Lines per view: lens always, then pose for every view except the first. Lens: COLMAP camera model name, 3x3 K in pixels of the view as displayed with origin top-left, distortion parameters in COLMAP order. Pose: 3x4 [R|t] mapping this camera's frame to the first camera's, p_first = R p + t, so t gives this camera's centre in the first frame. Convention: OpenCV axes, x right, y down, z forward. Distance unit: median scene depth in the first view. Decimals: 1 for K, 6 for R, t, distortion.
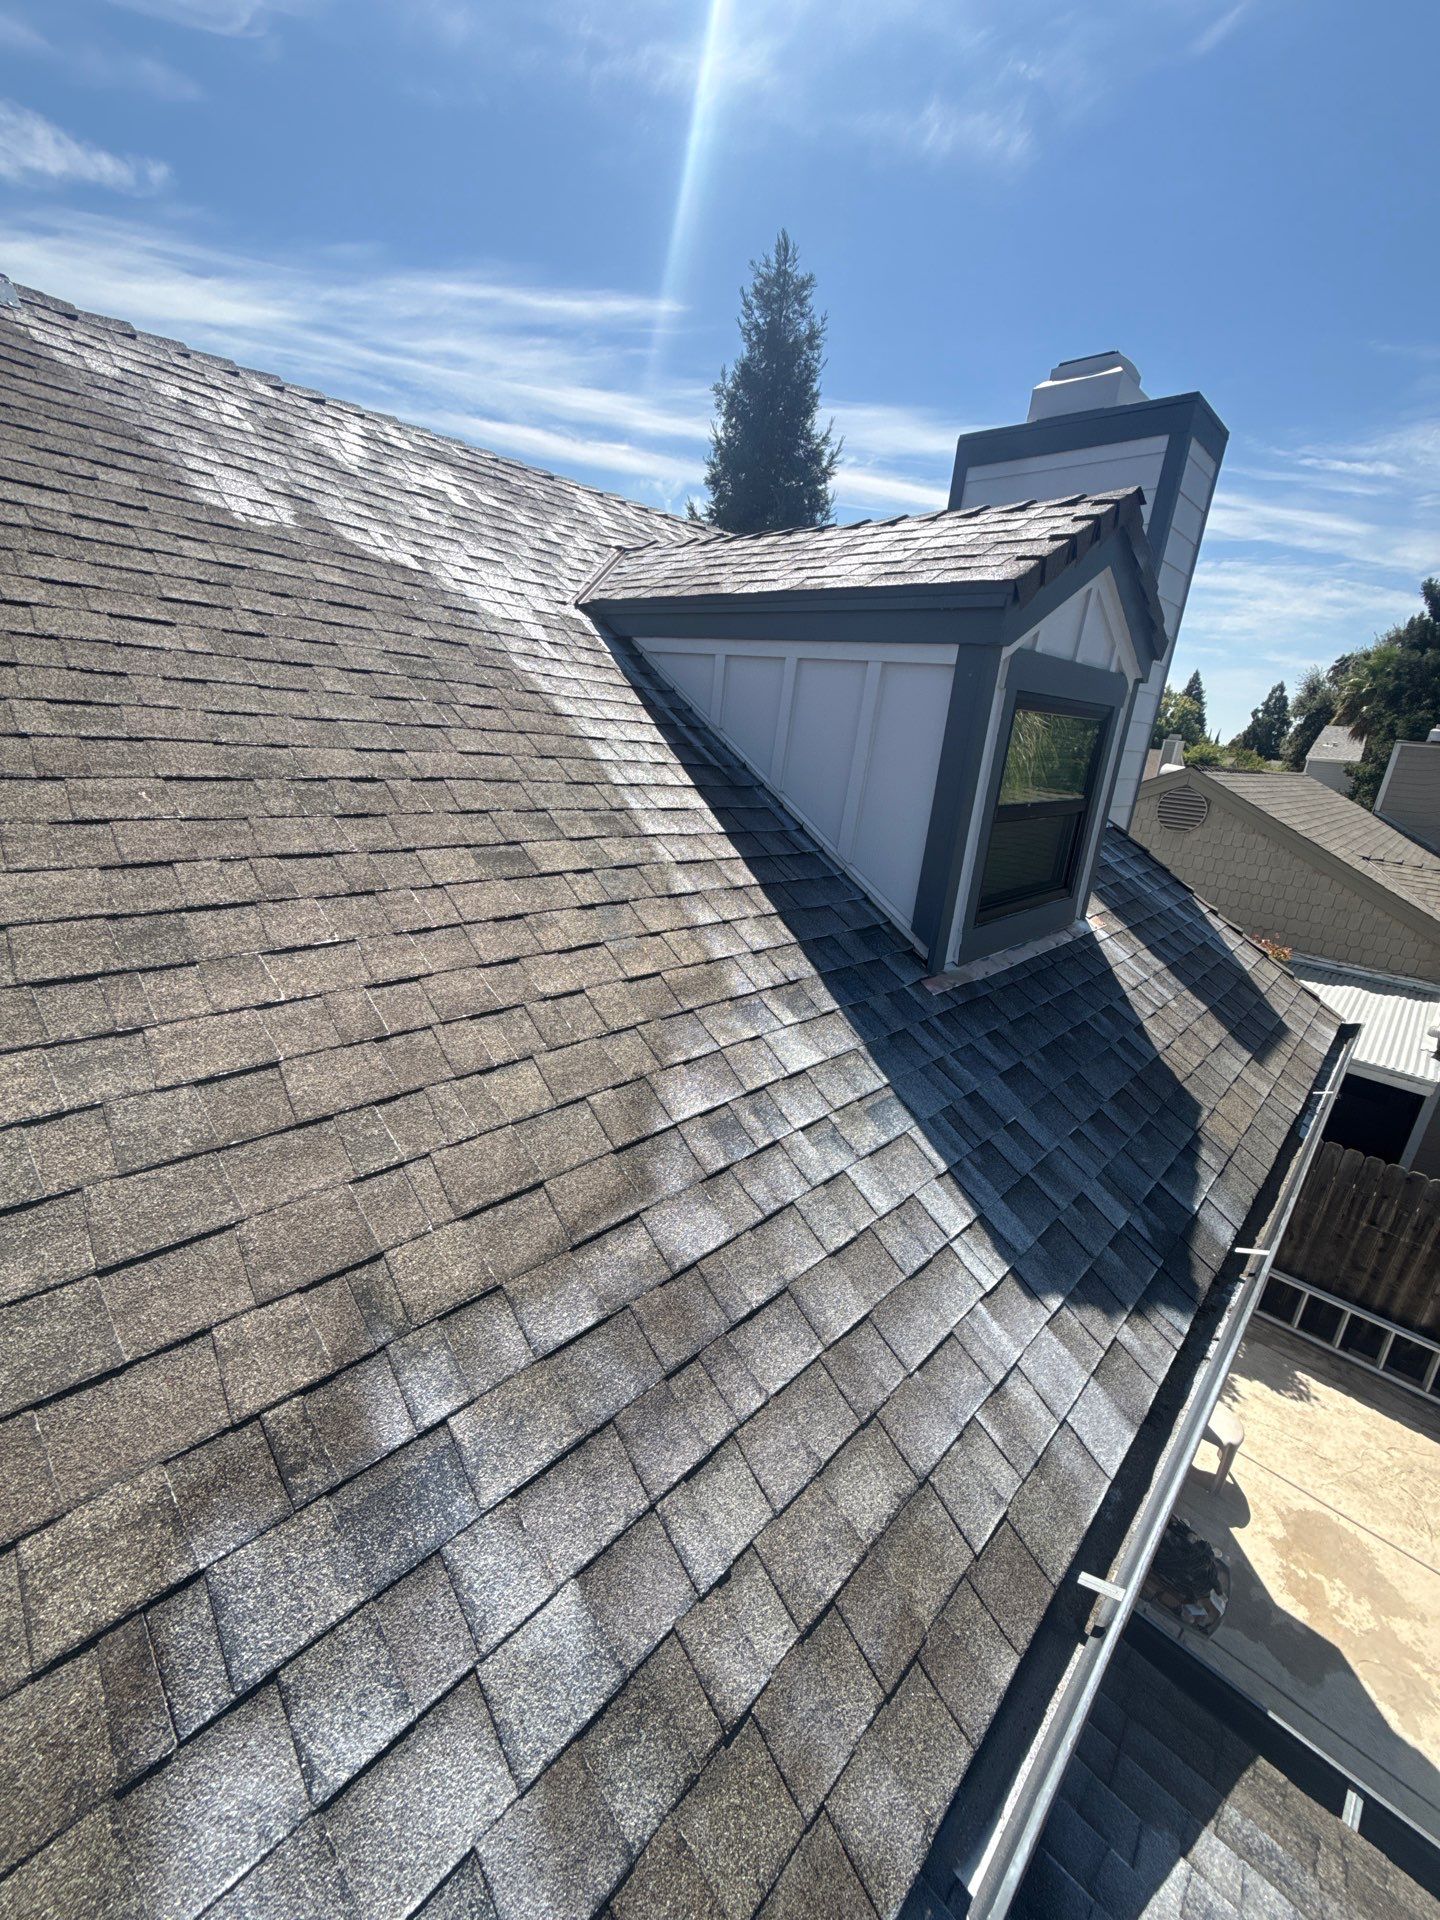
lens RADIAL K [[763.9, 0, 720.7], [0, 763.9, 960.4], [0, 0, 1]] dist [0.002194, -0.000493]
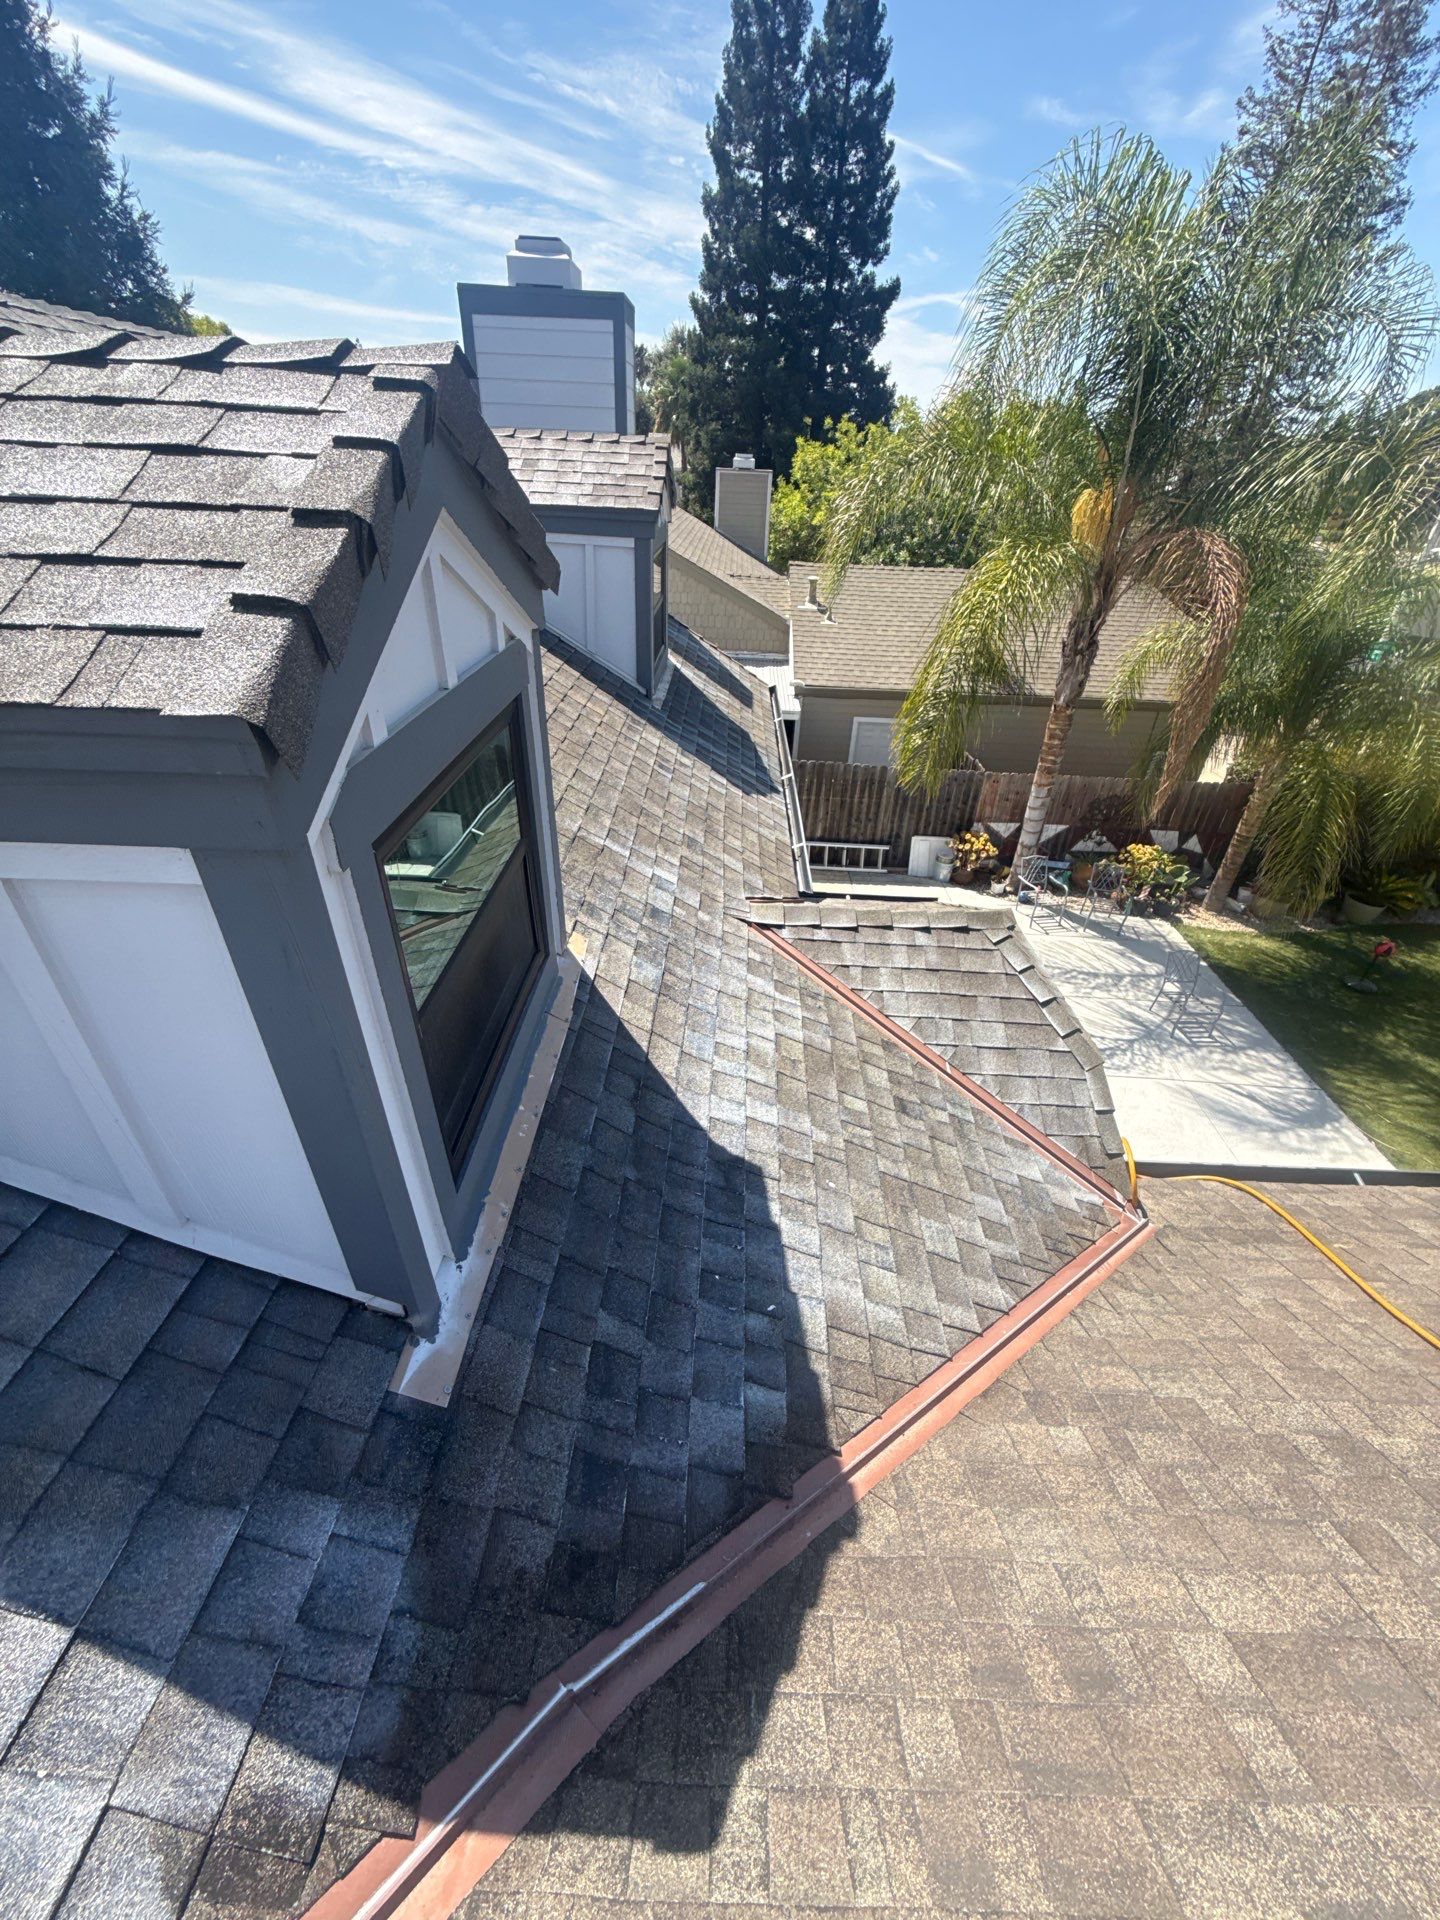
lens RADIAL K [[763.9, 0, 714.5], [0, 763.9, 968.9], [0, 0, 1]] dist [0.002194, -0.000493]
pose [[0.740908, -0.419168, 0.524741, -1.481218], [0.232082, 0.892985, 0.385637, -0.138672], [-0.630232, -0.163939, 0.758901, -1.246087]]
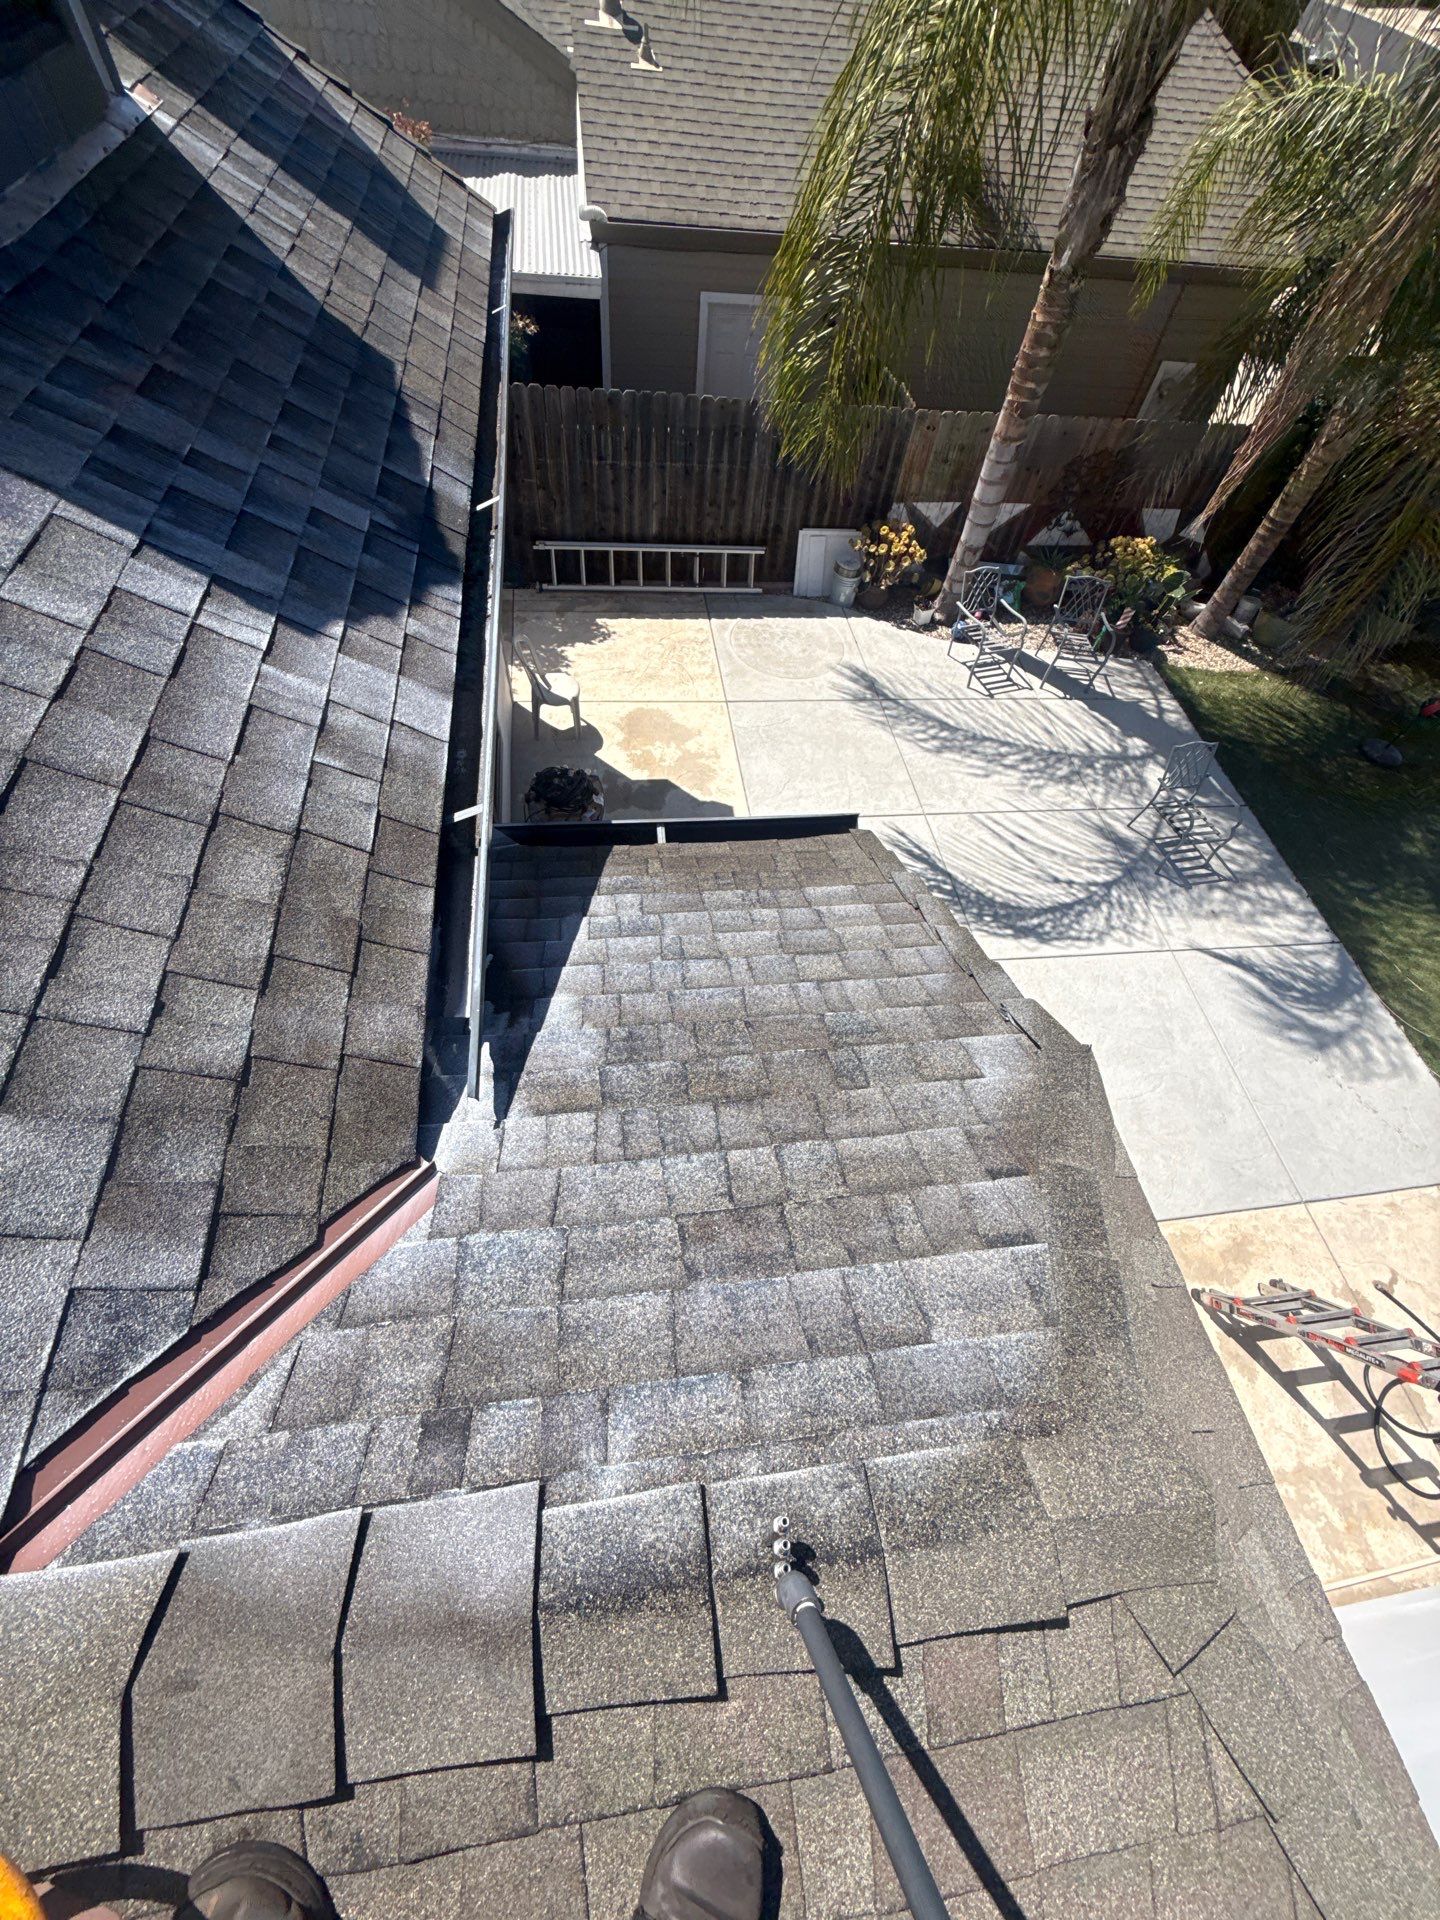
lens RADIAL K [[763.9, 0, 723.1], [0, 763.9, 962.6], [0, 0, 1]] dist [0.002194, -0.000493]
pose [[0.623373, -0.668752, 0.405188, 0.055264], [0.206581, 0.640637, 0.739533, 0.088043], [-0.754142, -0.377301, 0.537507, -0.056685]]
